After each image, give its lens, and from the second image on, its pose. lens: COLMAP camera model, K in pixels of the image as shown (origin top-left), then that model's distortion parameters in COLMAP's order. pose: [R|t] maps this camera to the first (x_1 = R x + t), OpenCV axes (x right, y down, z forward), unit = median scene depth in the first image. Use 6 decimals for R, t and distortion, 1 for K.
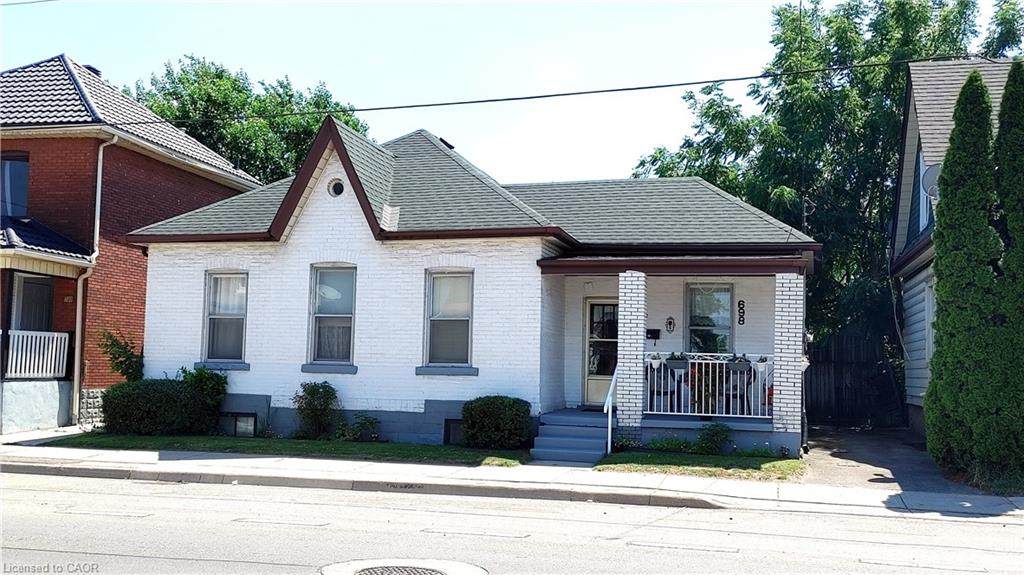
lens RADIAL K [[998.7, 0, 512.7], [0, 998.7, 287.1], [0, 0, 1]] dist [0.000080, -0.000459]
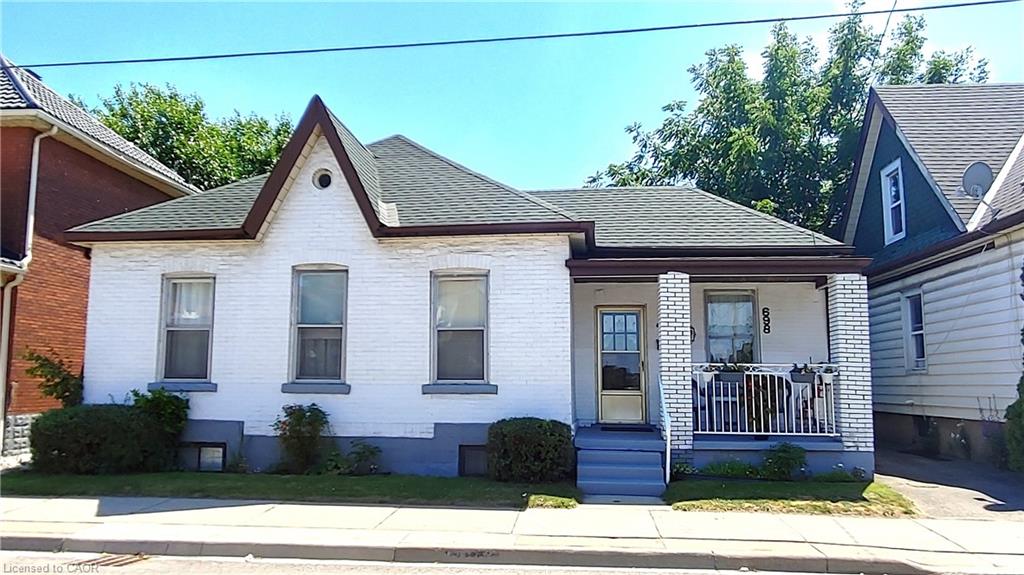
lens RADIAL K [[741.4, 0, 494.2], [0, 741.4, 293.6], [0, 0, 1]] dist [-0.021782, 0.001194]
pose [[0.988183, 0.001902, 0.153267, -0.129080], [0.003446, 0.999395, -0.034621, 0.023165], [-0.153240, 0.034740, 0.987578, 0.347450]]
